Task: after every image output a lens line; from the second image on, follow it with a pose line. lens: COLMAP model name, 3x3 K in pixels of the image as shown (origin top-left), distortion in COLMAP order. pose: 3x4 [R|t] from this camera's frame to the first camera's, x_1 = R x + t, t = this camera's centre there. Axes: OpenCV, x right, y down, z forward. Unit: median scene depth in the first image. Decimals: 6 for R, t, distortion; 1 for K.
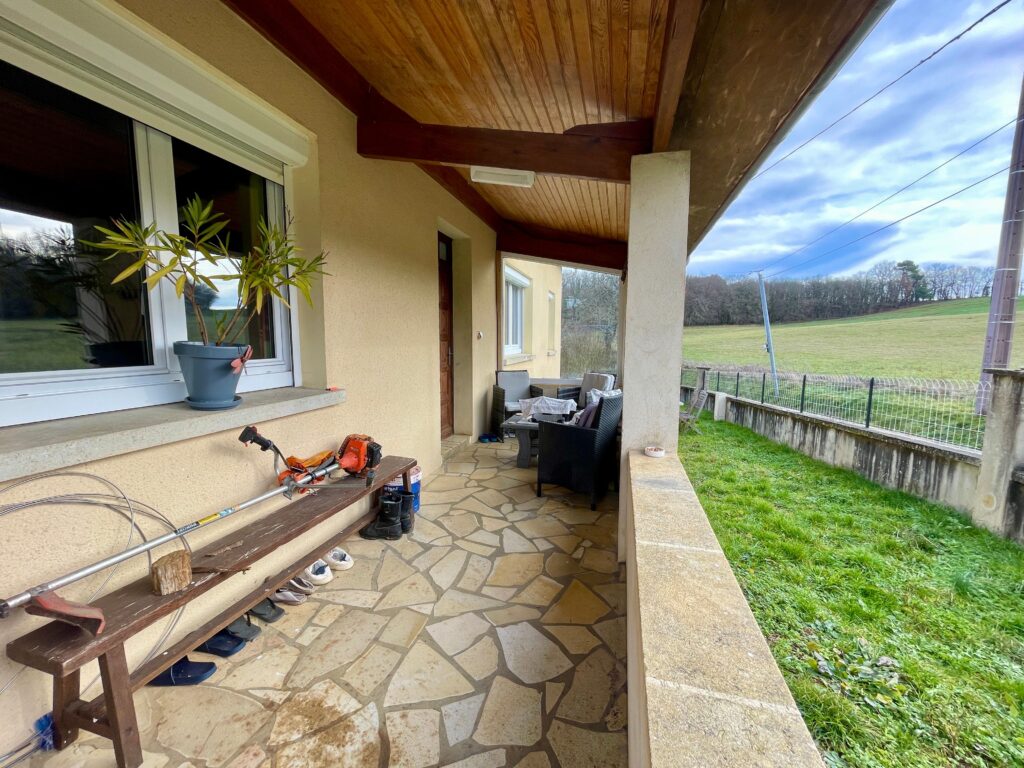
lens RADIAL K [[412.4, 0, 512.0], [0, 412.4, 384.0], [0, 0, 1]] dist [0.000633, -0.000160]
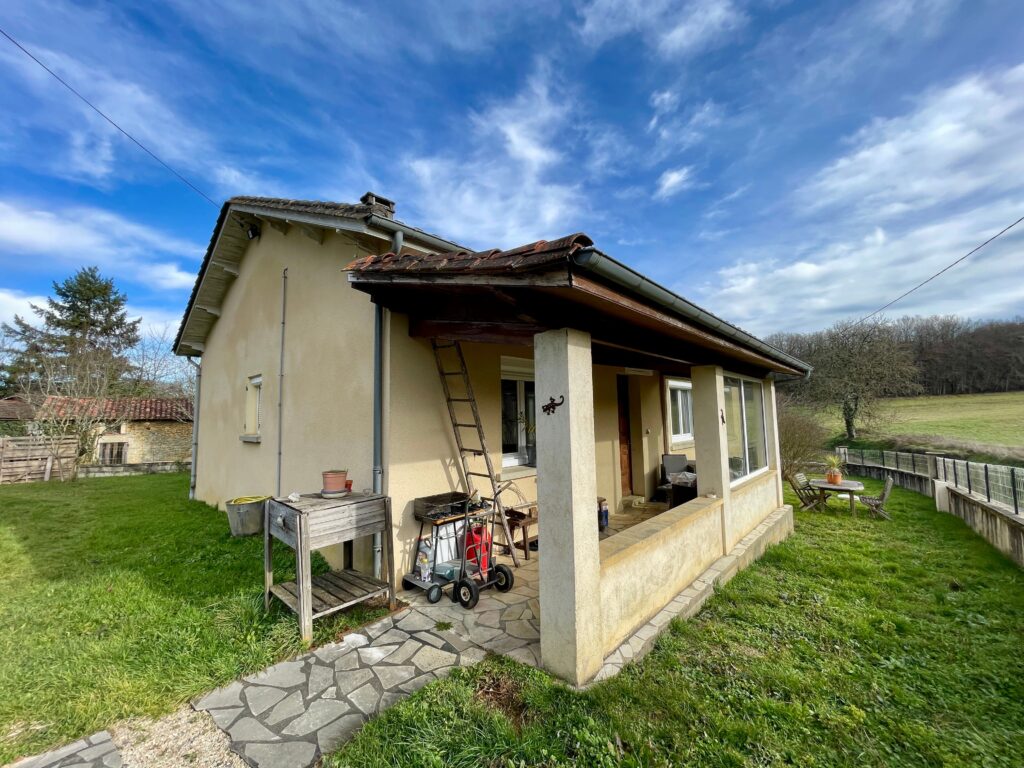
lens RADIAL K [[412.4, 0, 512.0], [0, 412.4, 384.0], [0, 0, 1]] dist [0.000633, -0.000160]
pose [[0.887385, -0.053634, -0.457899, 0.187890], [-0.032774, 0.983358, -0.178696, 0.003406], [0.459863, 0.173579, 0.870859, -0.634481]]
